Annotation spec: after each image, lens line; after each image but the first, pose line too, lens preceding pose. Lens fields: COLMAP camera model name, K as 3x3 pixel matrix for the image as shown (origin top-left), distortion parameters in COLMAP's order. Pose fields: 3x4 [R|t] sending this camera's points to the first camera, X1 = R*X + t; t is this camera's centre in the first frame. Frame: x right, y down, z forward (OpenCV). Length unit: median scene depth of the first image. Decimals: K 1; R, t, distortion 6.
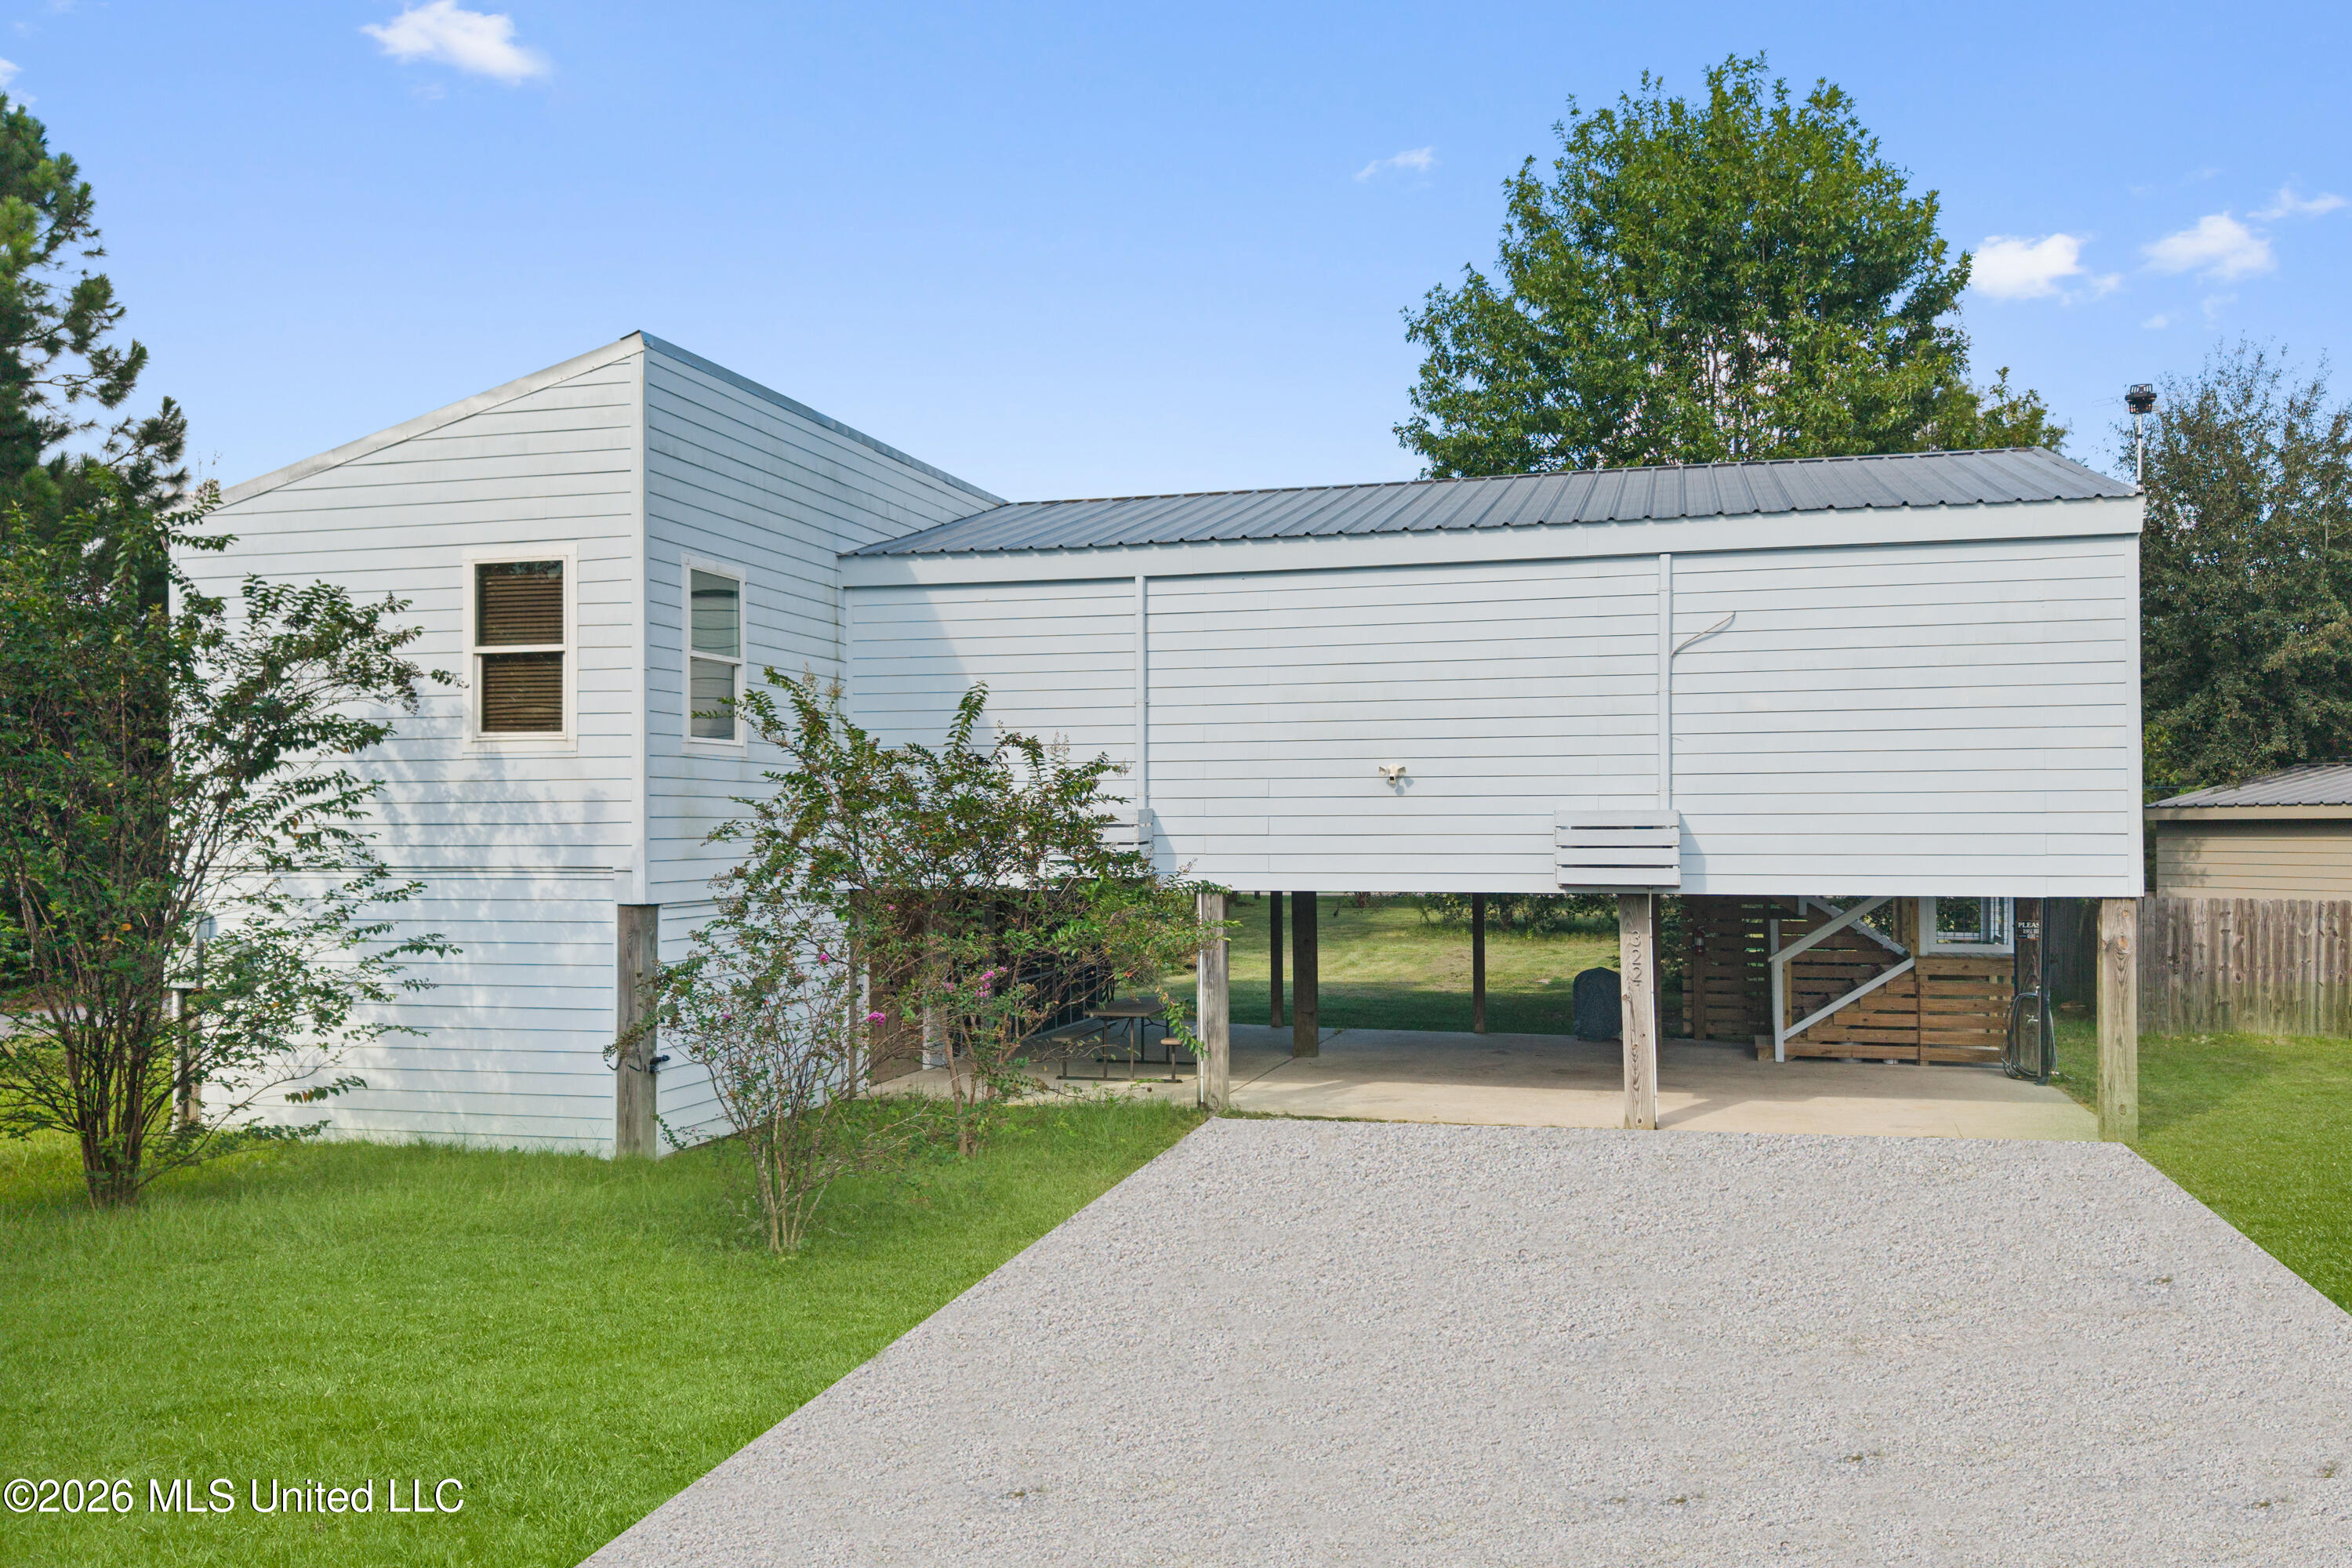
lens RADIAL K [[1879.1, 0, 1176.0], [0, 1879.1, 784.0], [0, 0, 1]] dist [0.050656, -0.074538]
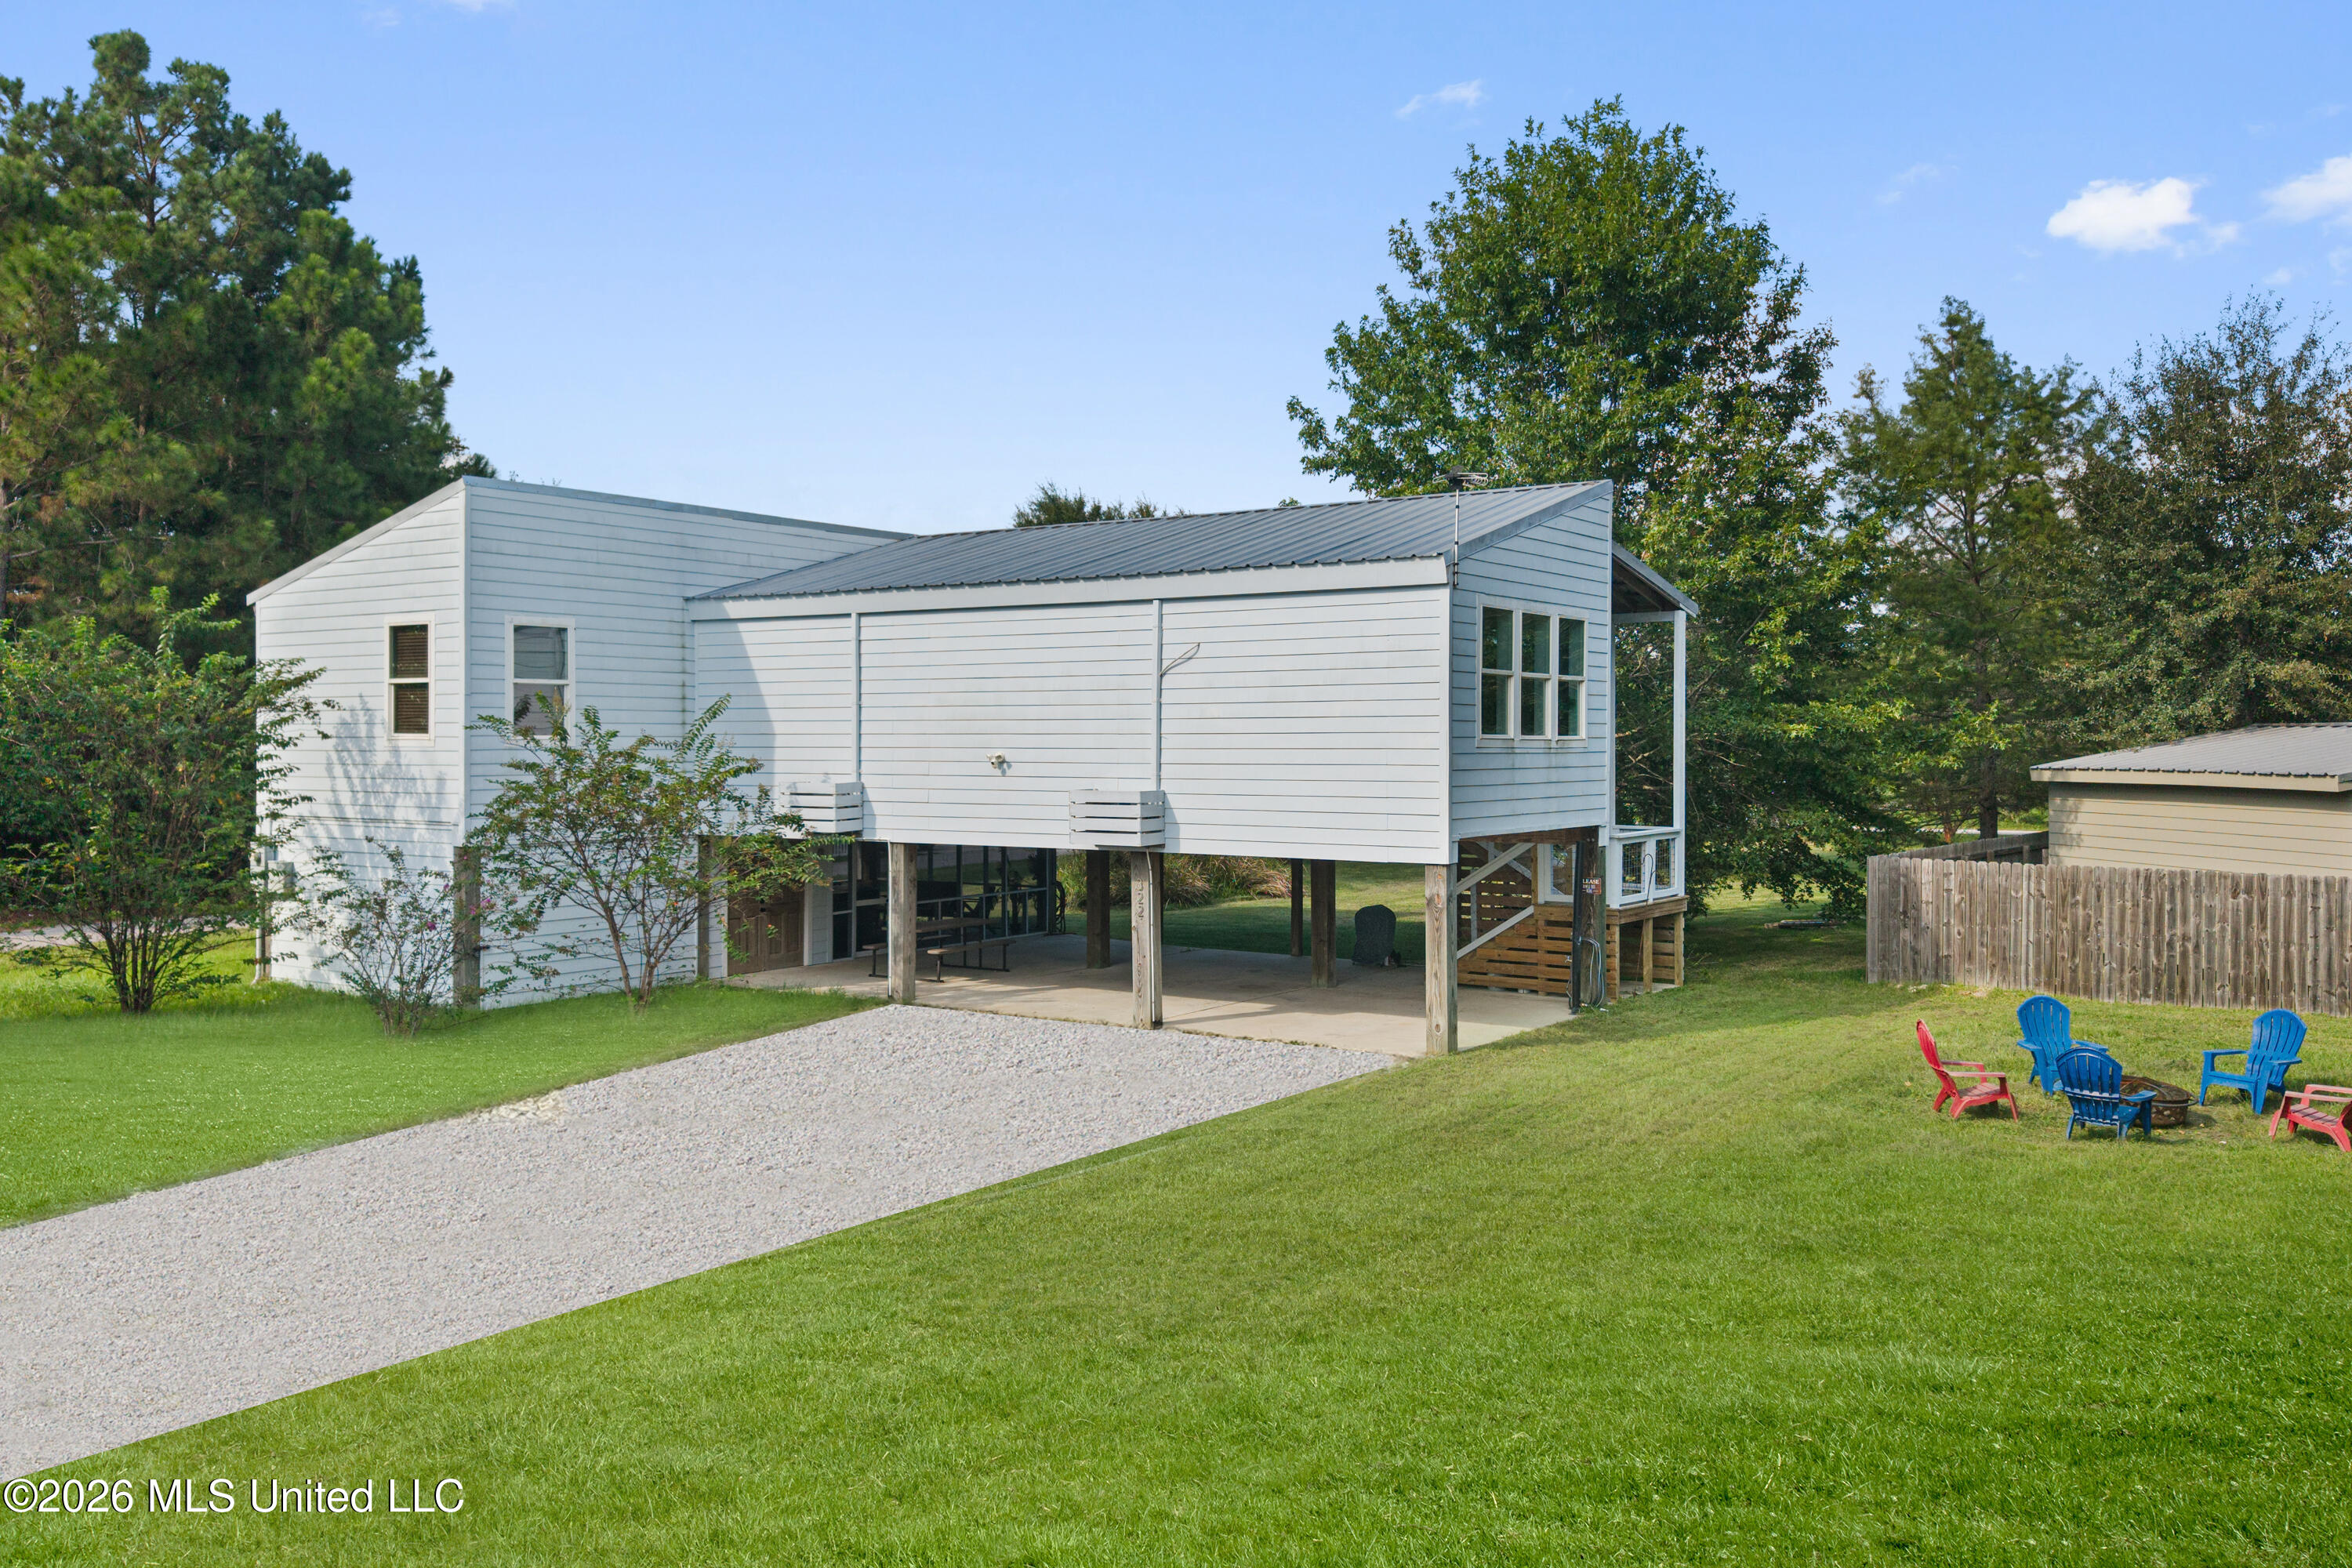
lens RADIAL K [[1905.3, 0, 1178.7], [0, 1905.3, 716.6], [0, 0, 1]] dist [0.045590, -0.075511]
pose [[0.948478, 0.000364, -0.316843, 0.673125], [0.003429, 0.999929, 0.011412, -0.051354], [0.316824, -0.011911, 0.948409, -0.264026]]
